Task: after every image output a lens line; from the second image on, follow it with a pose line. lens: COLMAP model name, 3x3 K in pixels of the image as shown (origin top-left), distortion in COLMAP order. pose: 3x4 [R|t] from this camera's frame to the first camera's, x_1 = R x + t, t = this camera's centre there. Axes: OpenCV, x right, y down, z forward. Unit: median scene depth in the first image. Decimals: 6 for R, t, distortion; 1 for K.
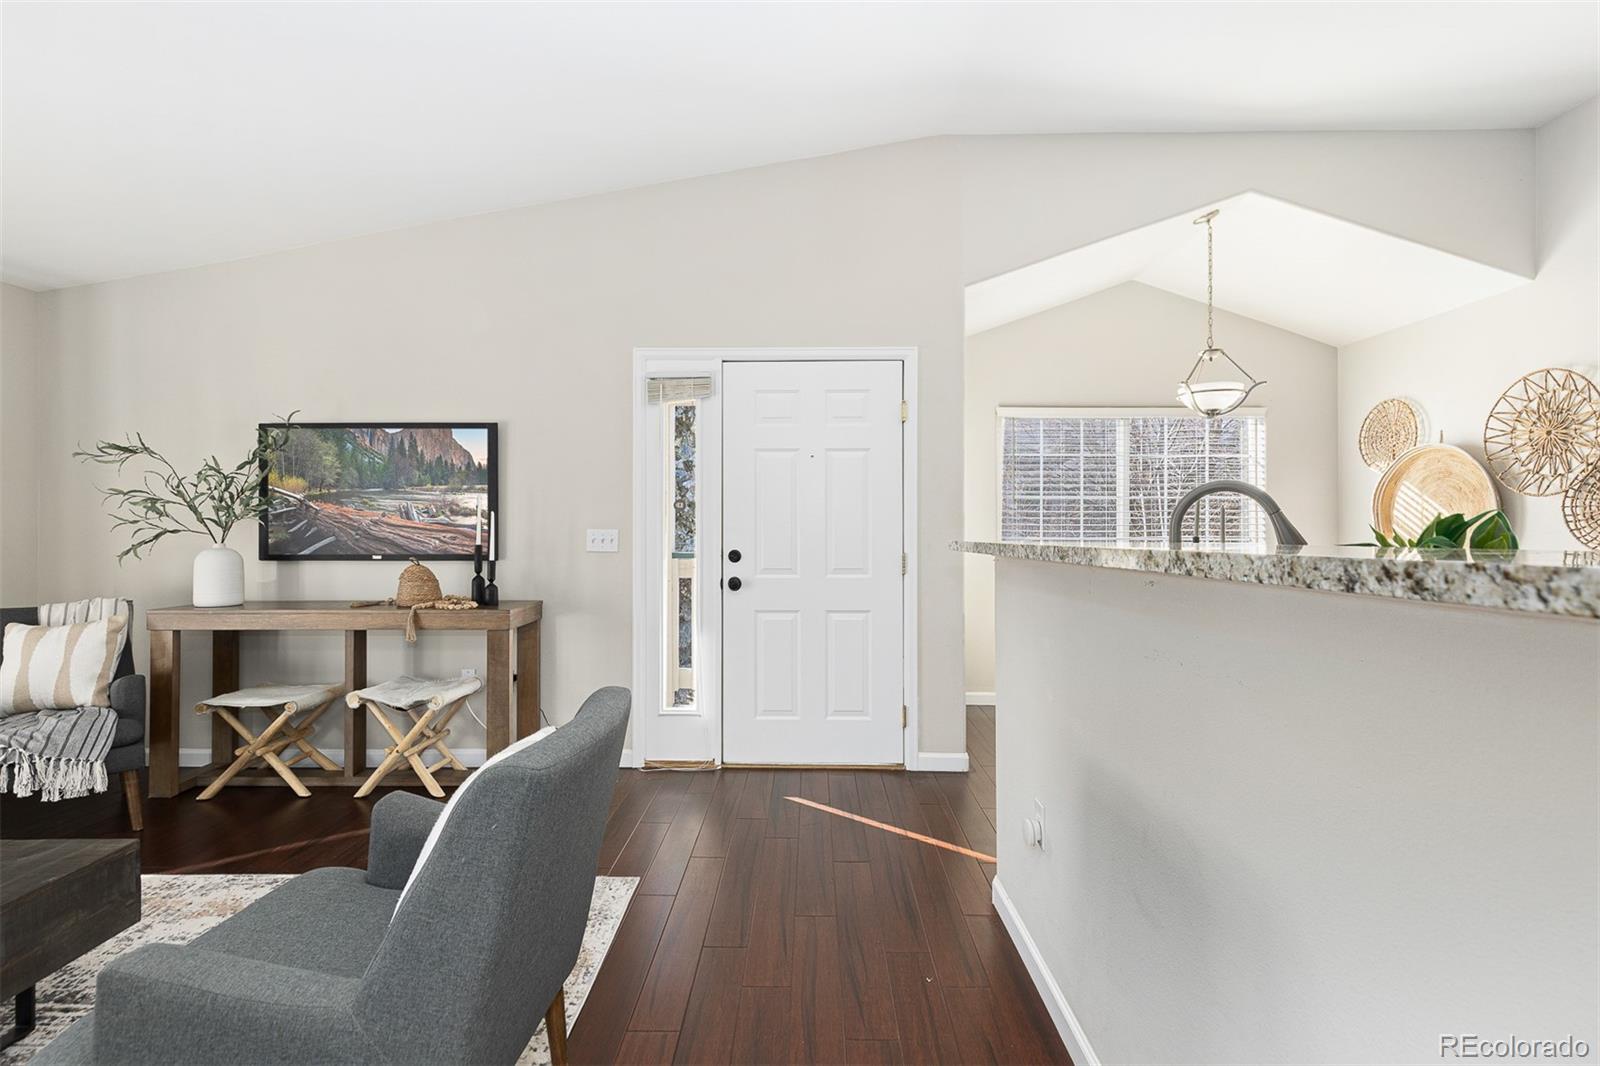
lens RADIAL K [[722.9, 0, 795.9], [0, 722.9, 523.4], [0, 0, 1]] dist [0.008941, -0.002347]
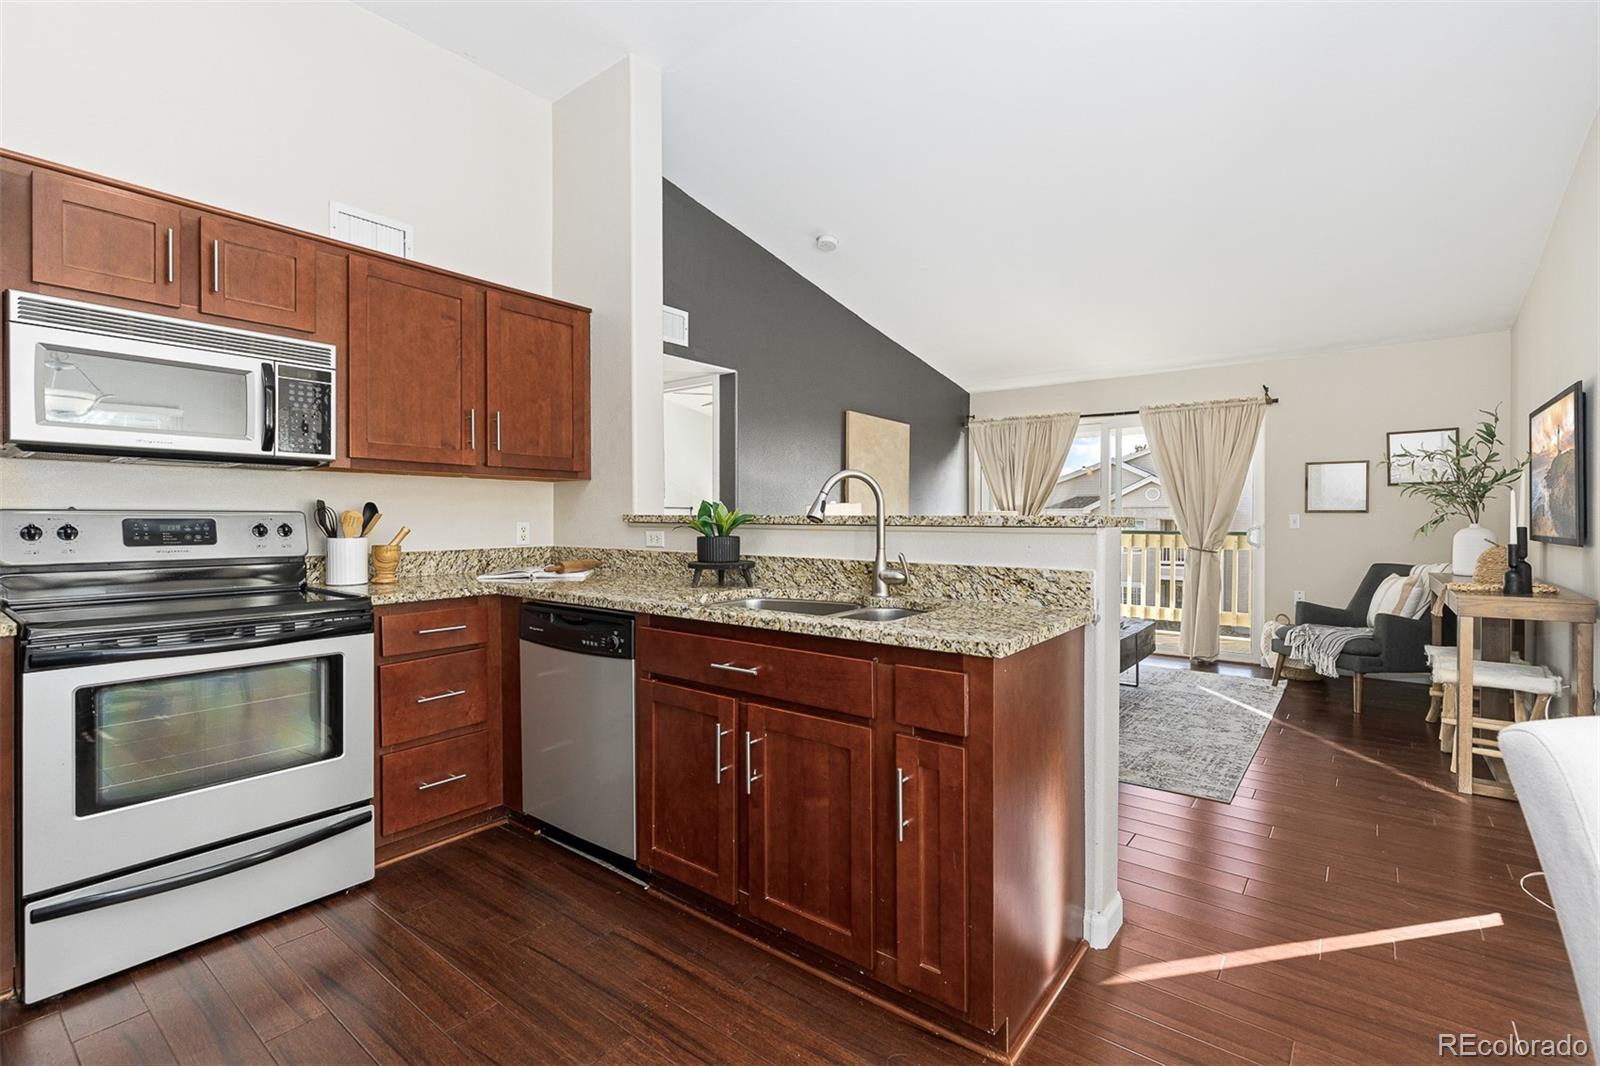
lens RADIAL K [[722.9, 0, 792.6], [0, 722.9, 523.0], [0, 0, 1]] dist [0.008941, -0.002347]
pose [[-0.609025, 0.003637, -0.793143, 0.828431], [0.006558, 0.999978, -0.000450, 0.019893], [0.793124, -0.005475, -0.609035, 0.827944]]
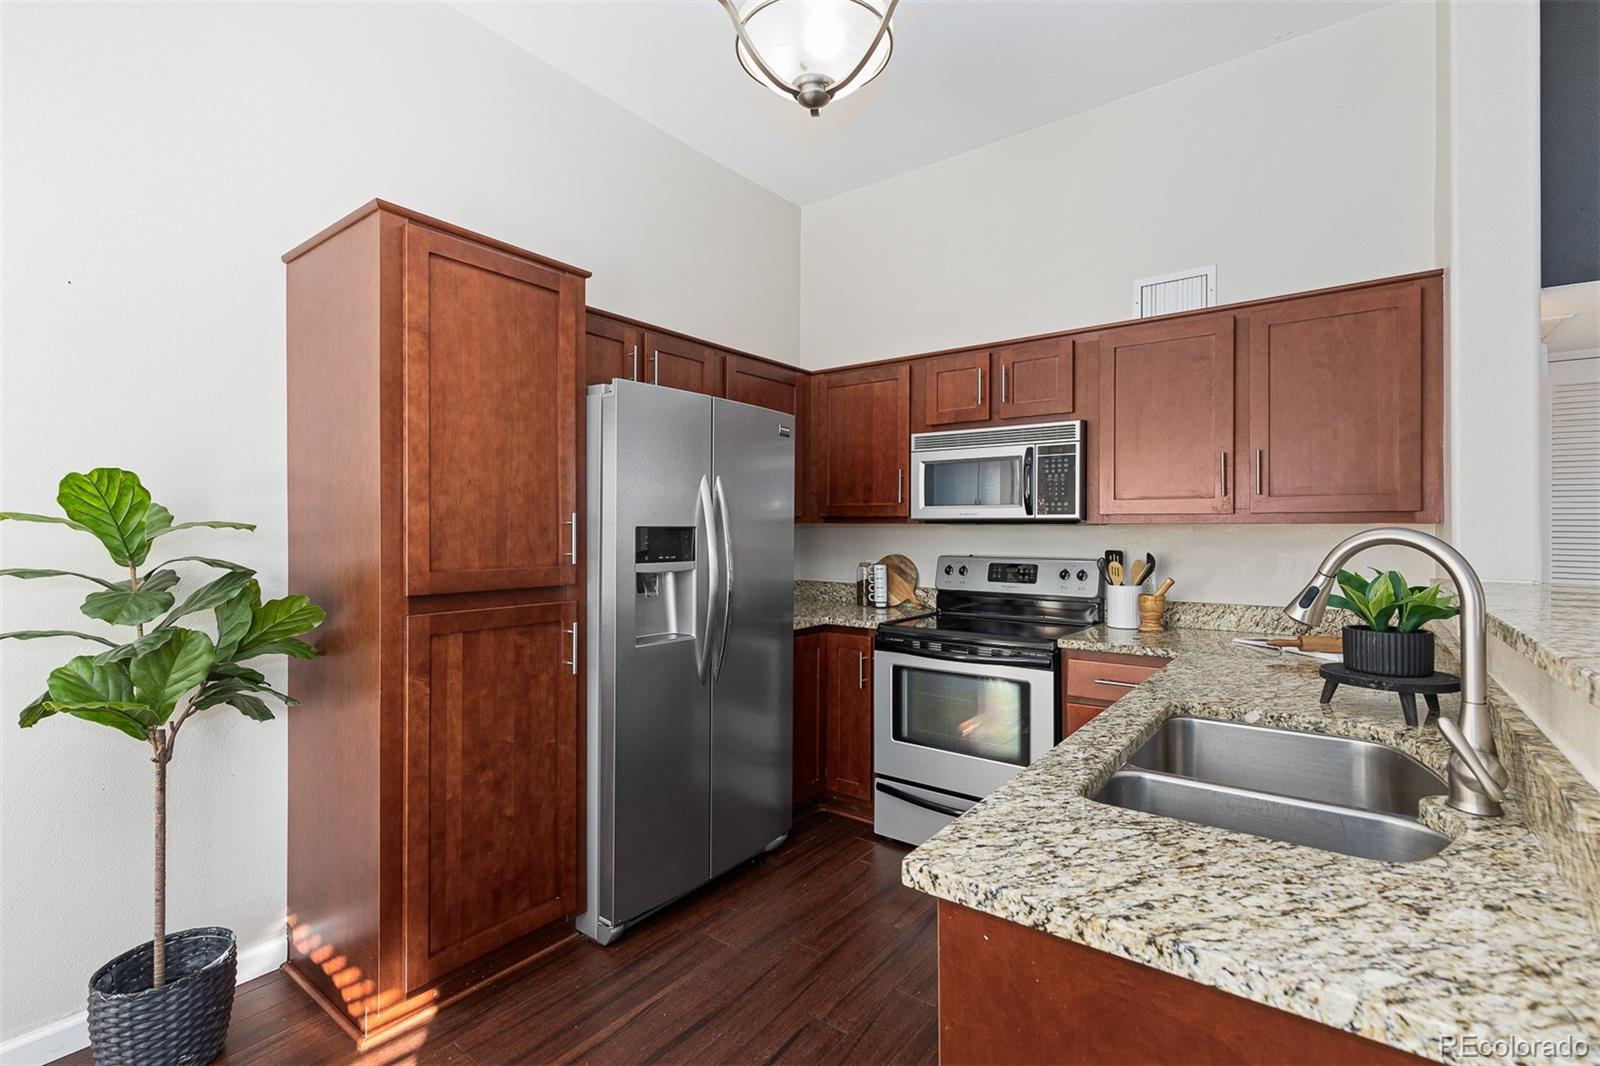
lens RADIAL K [[722.9, 0, 797.0], [0, 722.9, 526.1], [0, 0, 1]] dist [0.008941, -0.002347]
pose [[-0.804450, 0.001085, 0.594019, 0.304890], [-0.008971, 0.999862, -0.013975, -0.021951], [-0.593952, -0.016571, -0.804330, 0.894461]]
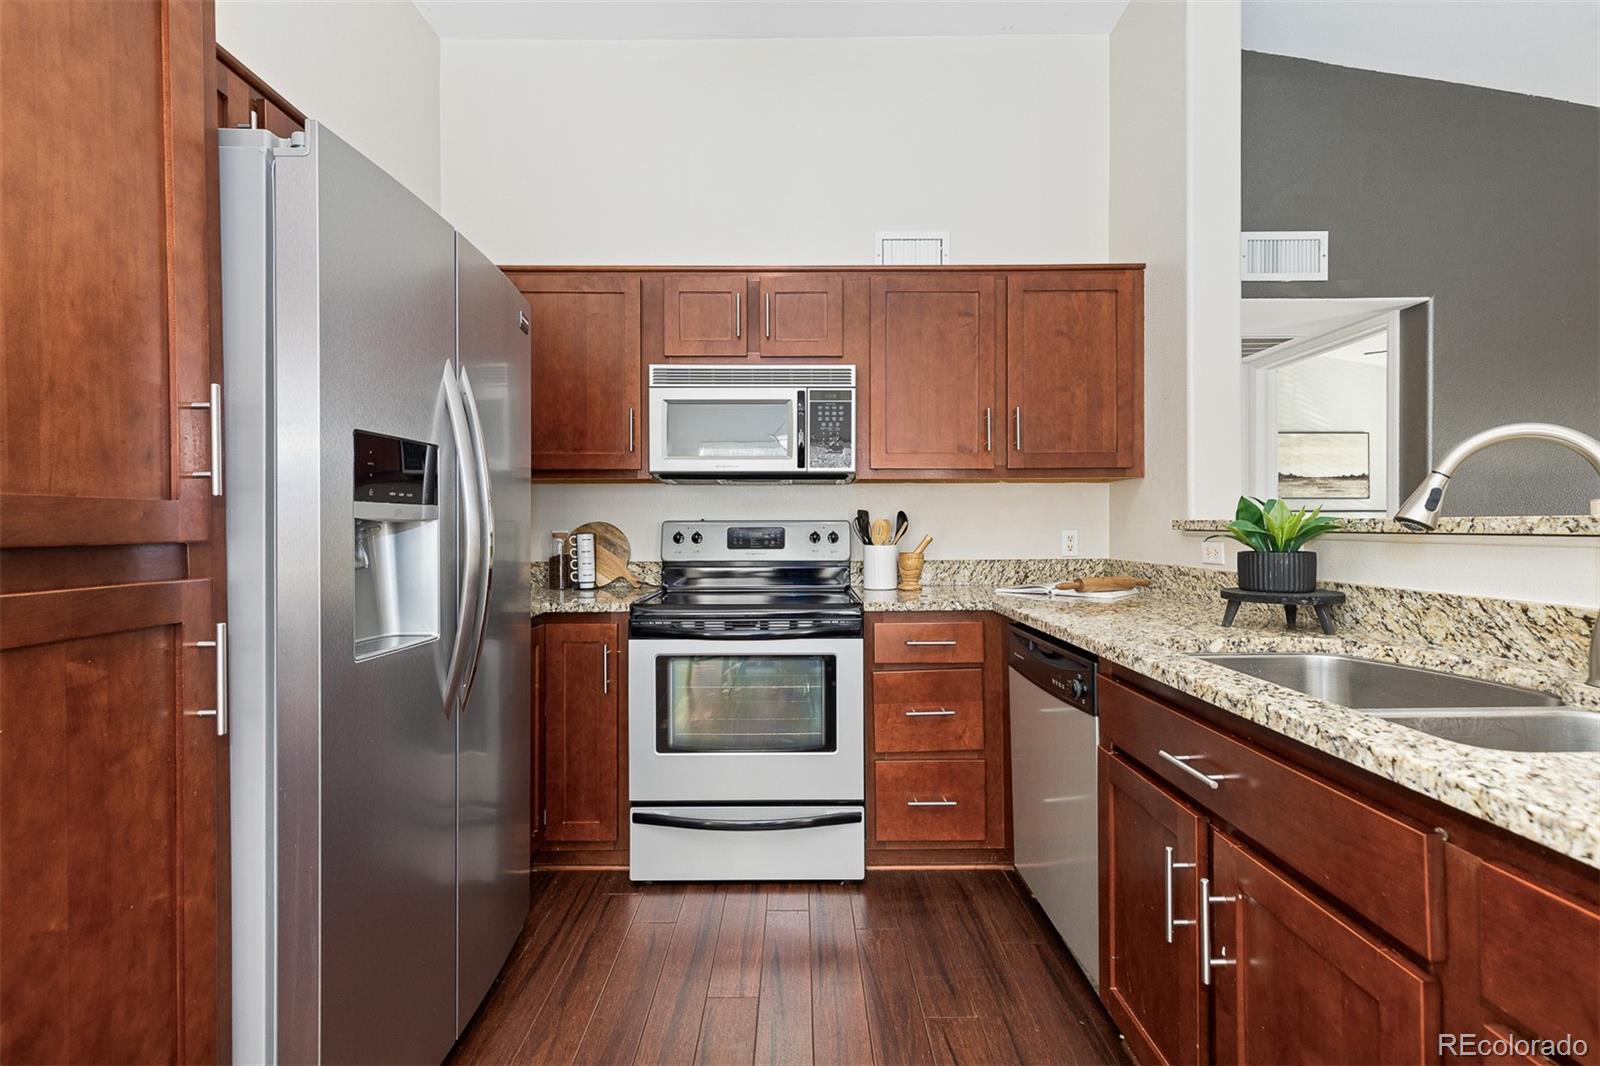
lens RADIAL K [[722.9, 0, 793.6], [0, 722.9, 532.2], [0, 0, 1]] dist [0.008941, -0.002347]
pose [[-0.999872, 0.003023, -0.015696, 0.613405], [0.003093, 0.999986, -0.004390, 0.021029], [0.015682, -0.004438, -0.999867, 0.794502]]
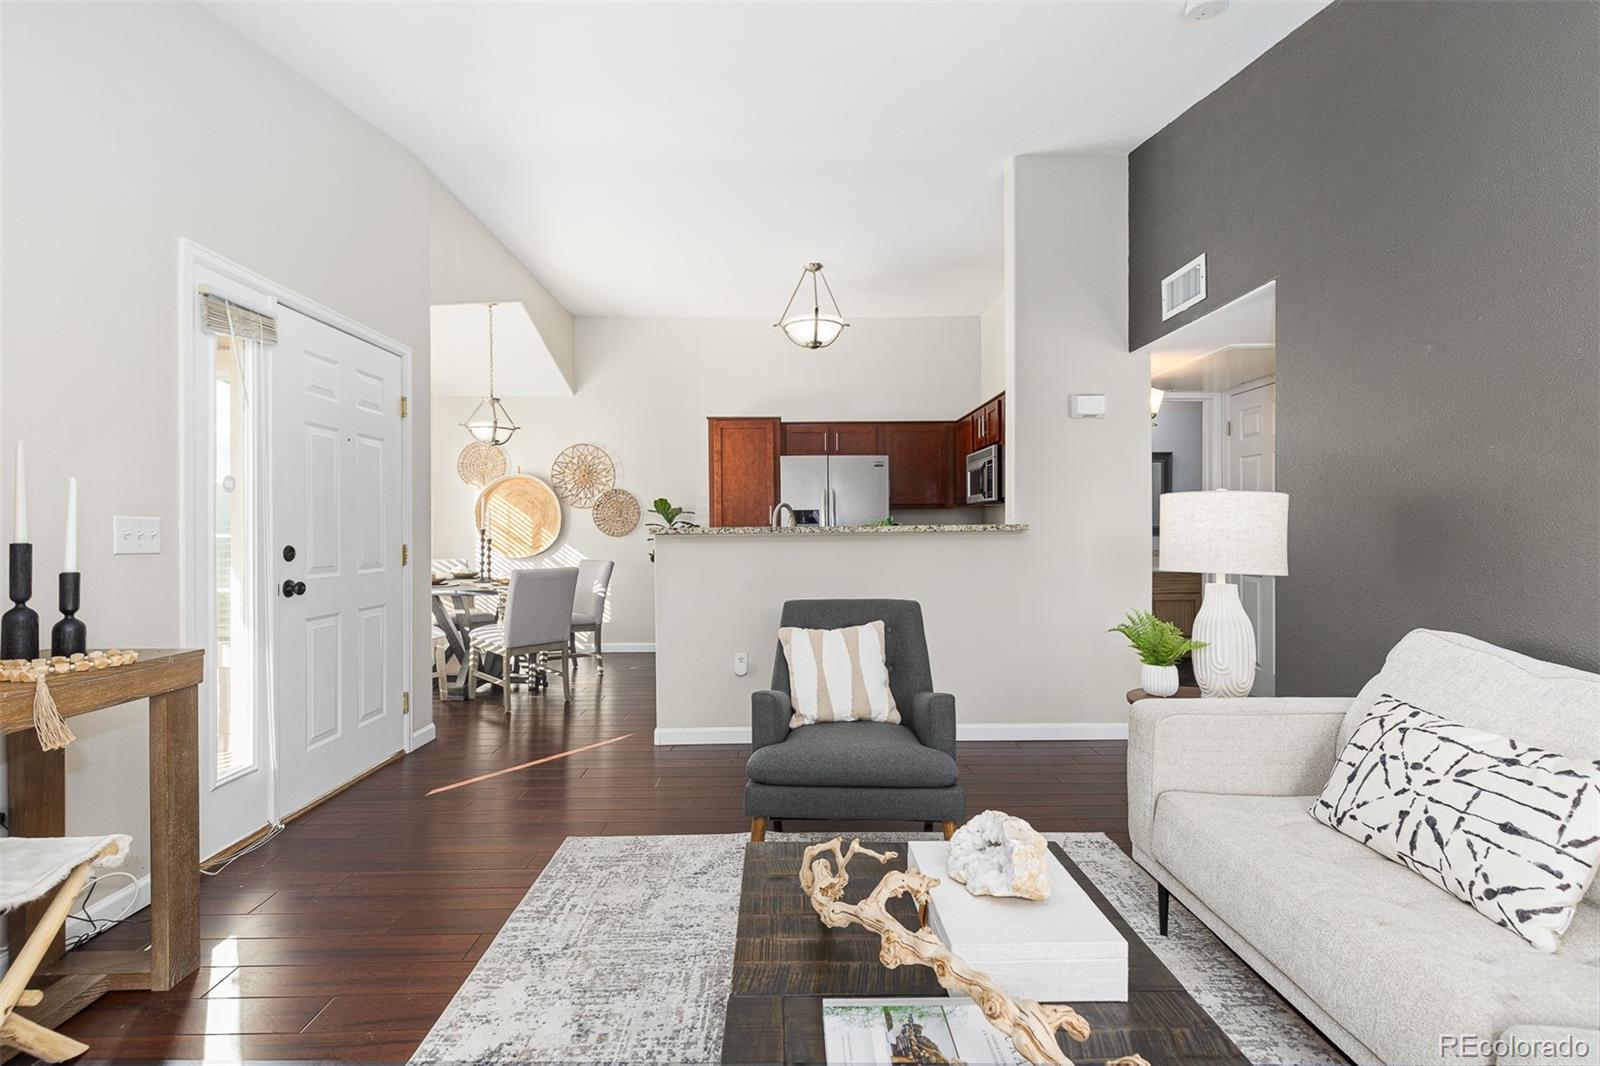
lens RADIAL K [[722.9, 0, 793.8], [0, 722.9, 528.2], [0, 0, 1]] dist [0.008941, -0.002347]
pose [[-0.031413, 0.002114, 0.999504, -0.942096], [-0.003693, 0.999991, -0.002231, 0.018590], [-0.999500, -0.003762, -0.031405, 0.497256]]
